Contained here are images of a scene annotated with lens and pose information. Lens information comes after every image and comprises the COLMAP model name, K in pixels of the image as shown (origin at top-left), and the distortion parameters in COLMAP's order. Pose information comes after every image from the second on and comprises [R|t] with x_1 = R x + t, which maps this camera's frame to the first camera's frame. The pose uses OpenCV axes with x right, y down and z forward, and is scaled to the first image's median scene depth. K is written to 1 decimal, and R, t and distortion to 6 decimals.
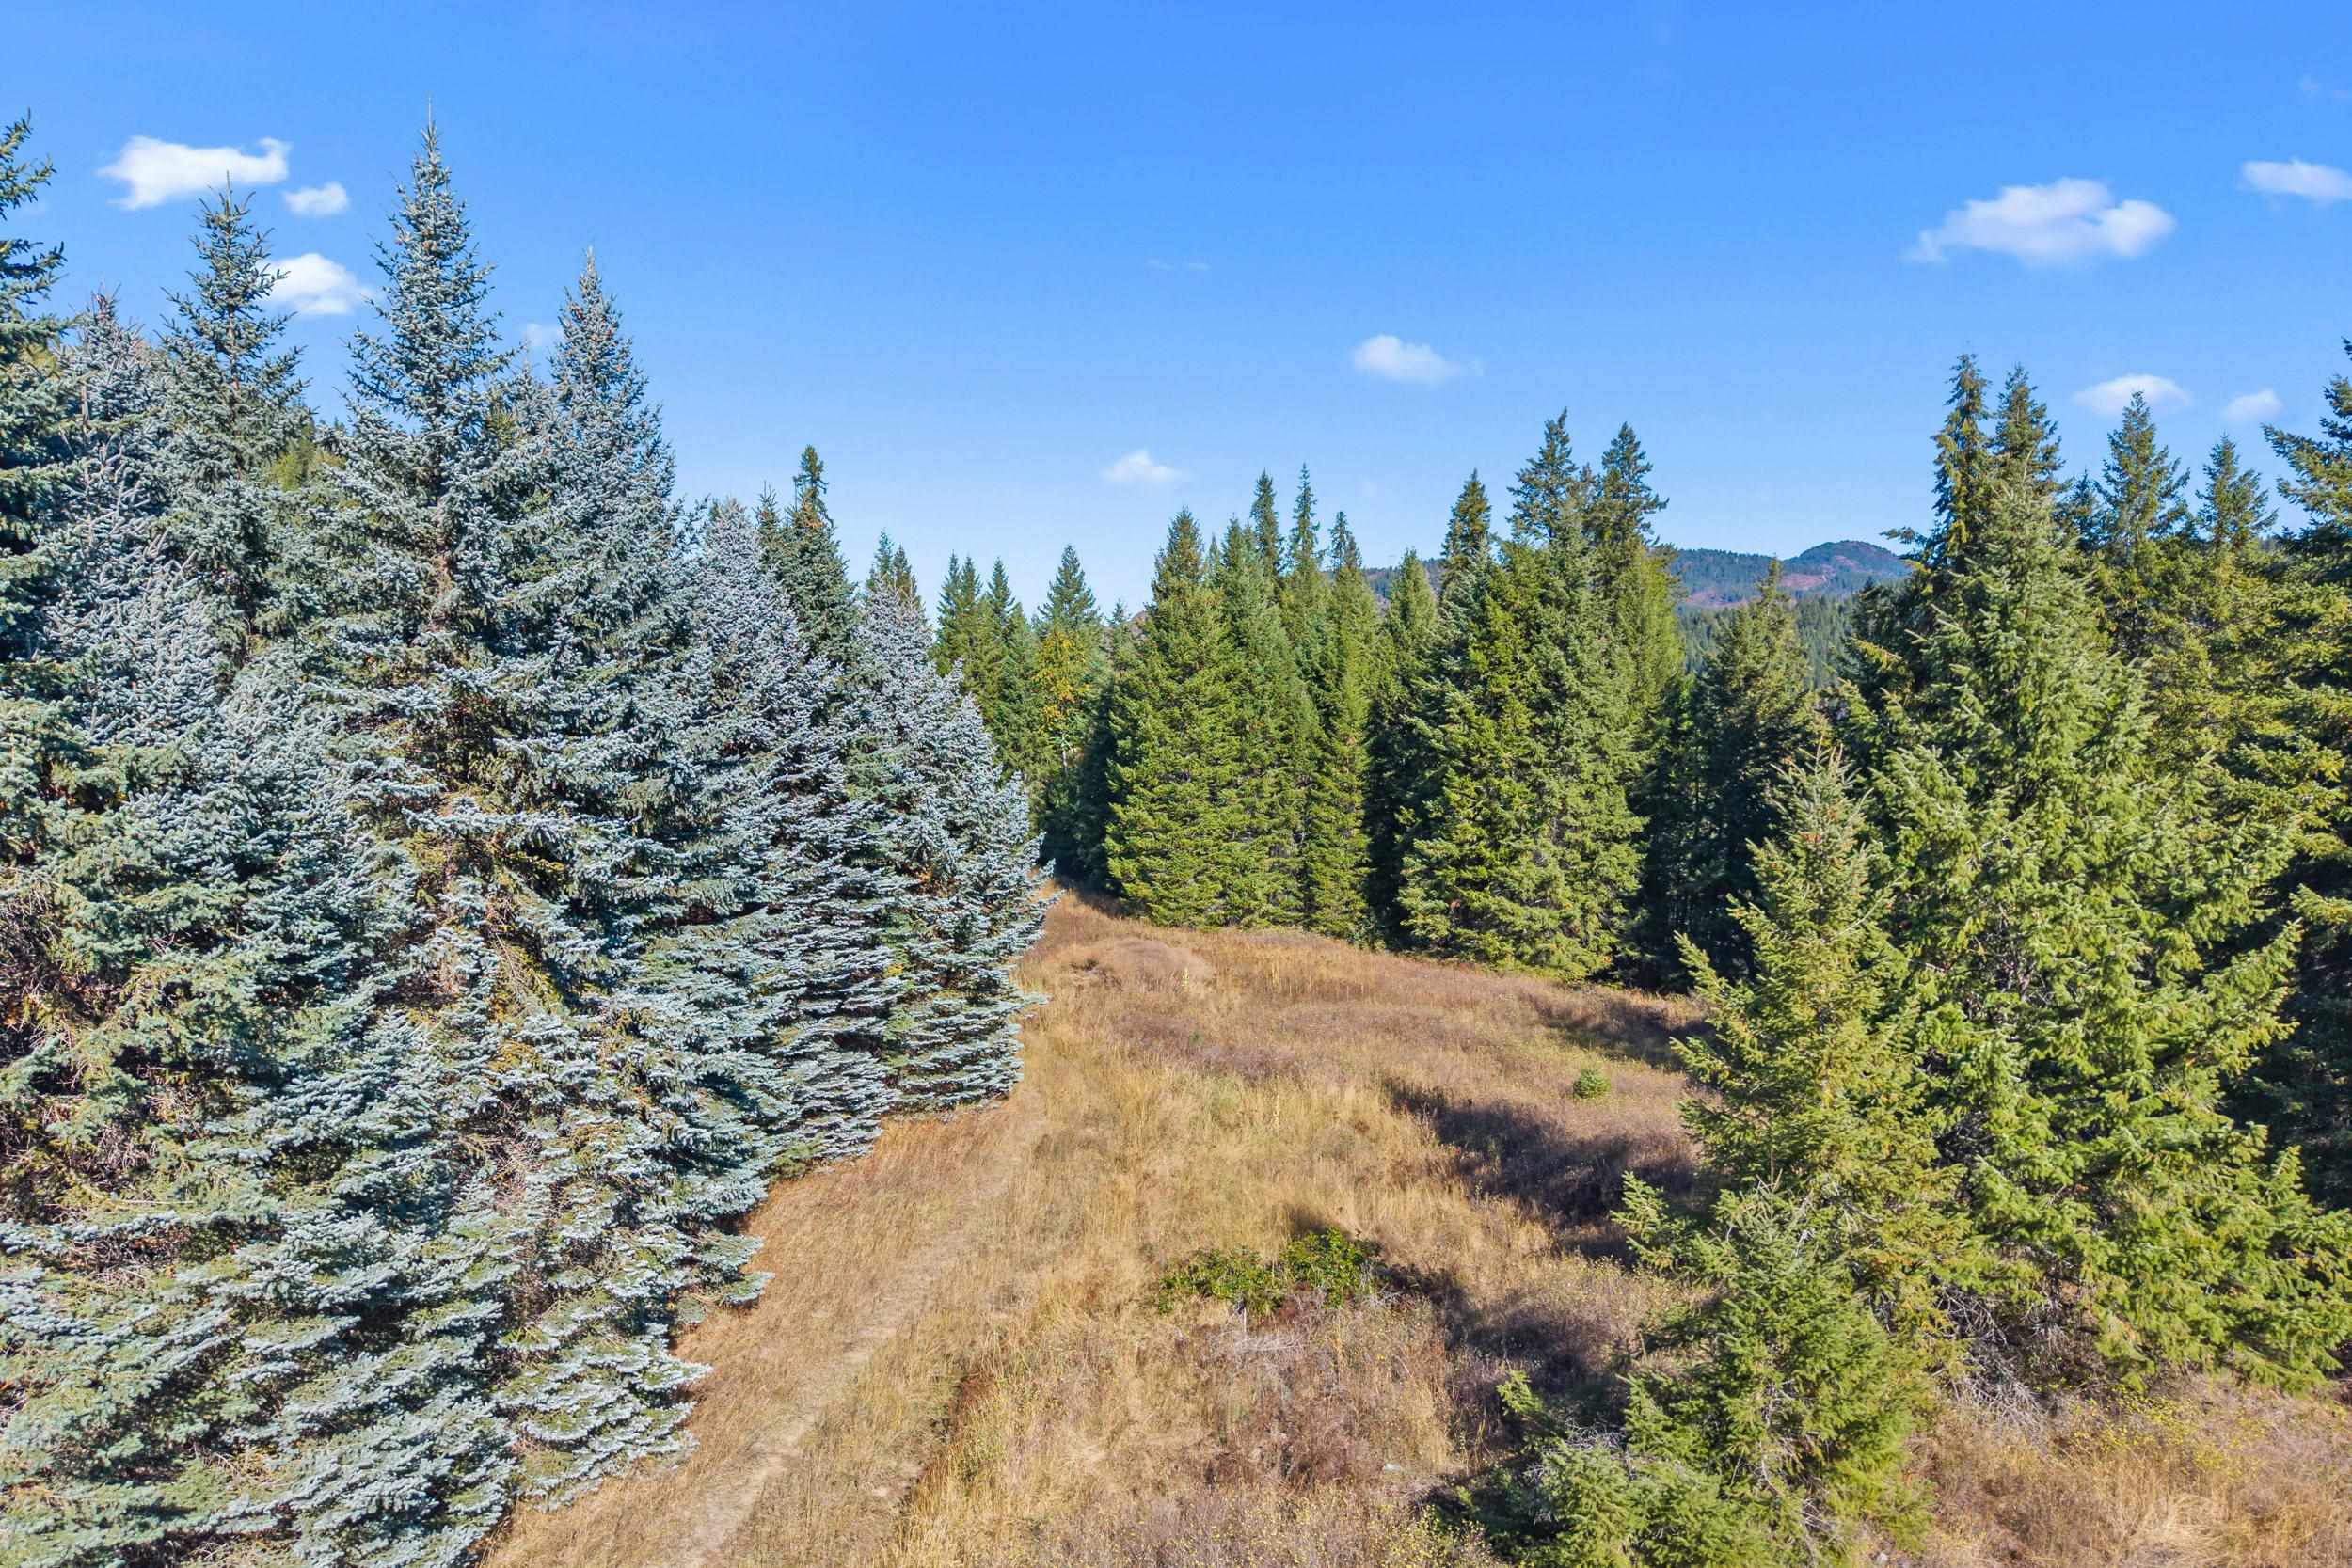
lens RADIAL K [[1571.1, 0, 1163.5], [0, 1571.1, 776.0], [0, 0, 1]] dist [0.020429, -0.034113]
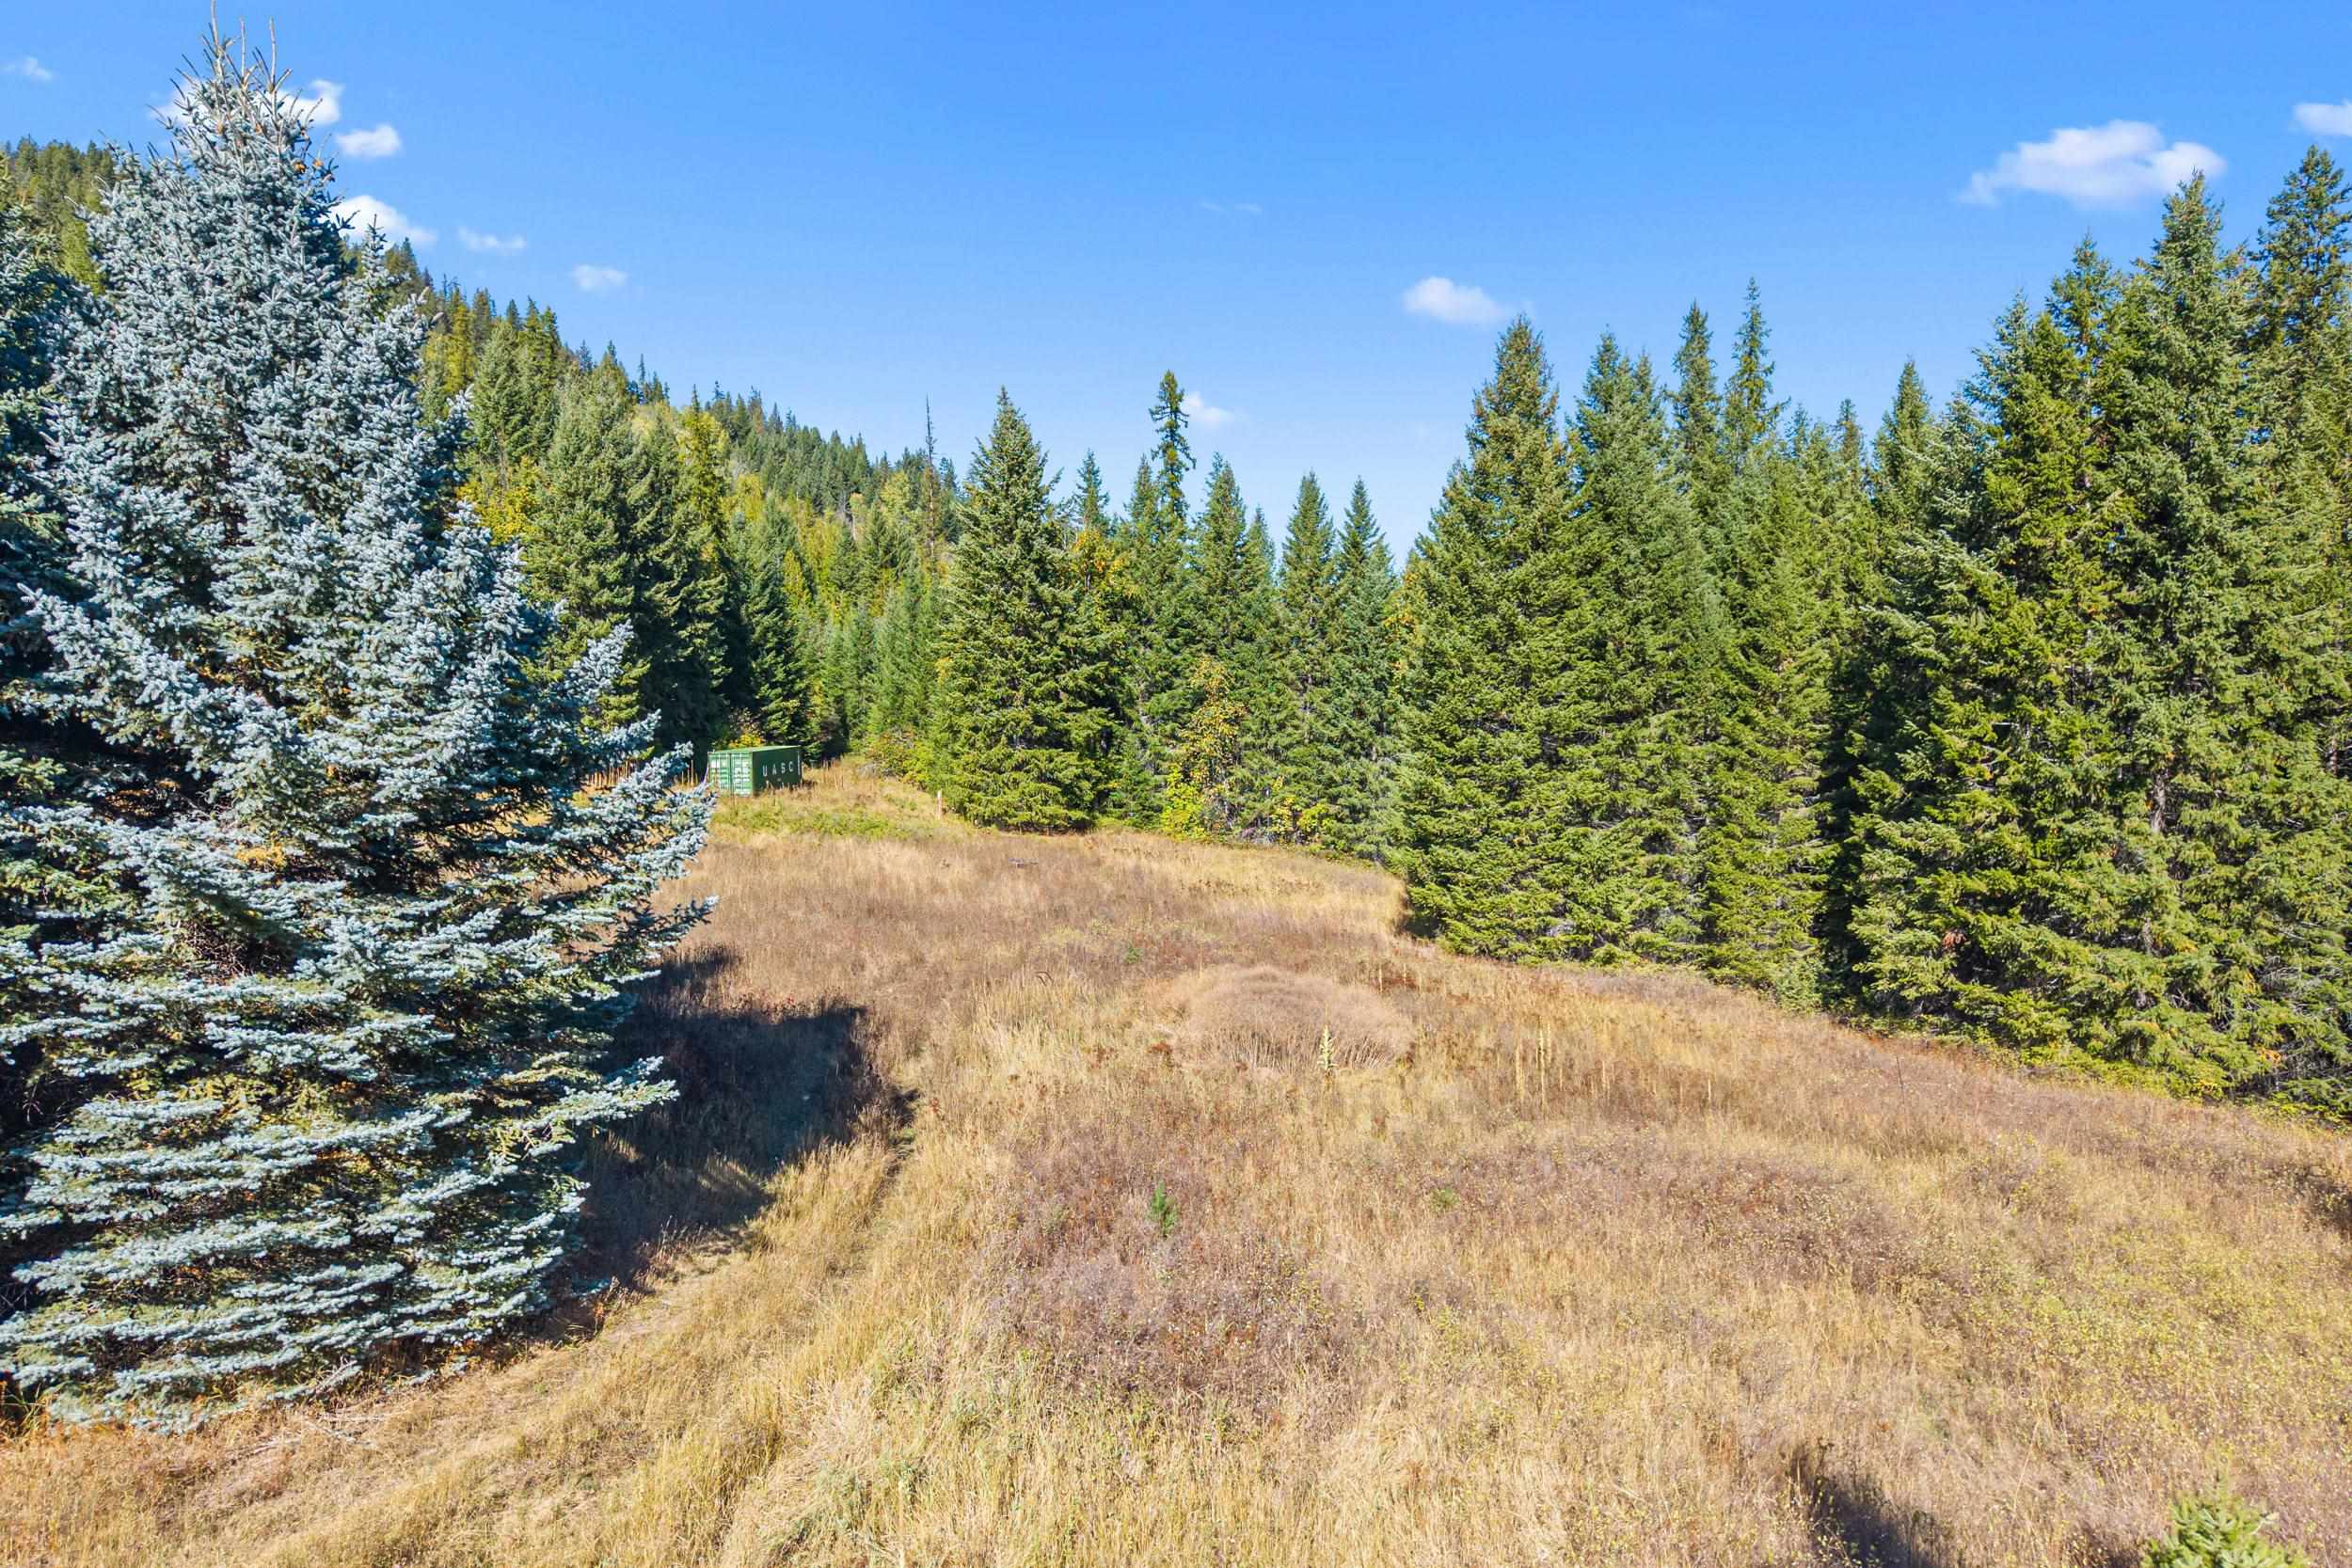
lens RADIAL K [[1571.1, 0, 1197.7], [0, 1571.1, 788.0], [0, 0, 1]] dist [0.020429, -0.034113]
pose [[0.949844, 0.013047, -0.312452, 0.106430], [-0.016407, 0.999832, -0.008126, 0.038193], [0.312293, 0.012845, 0.949899, 0.395397]]
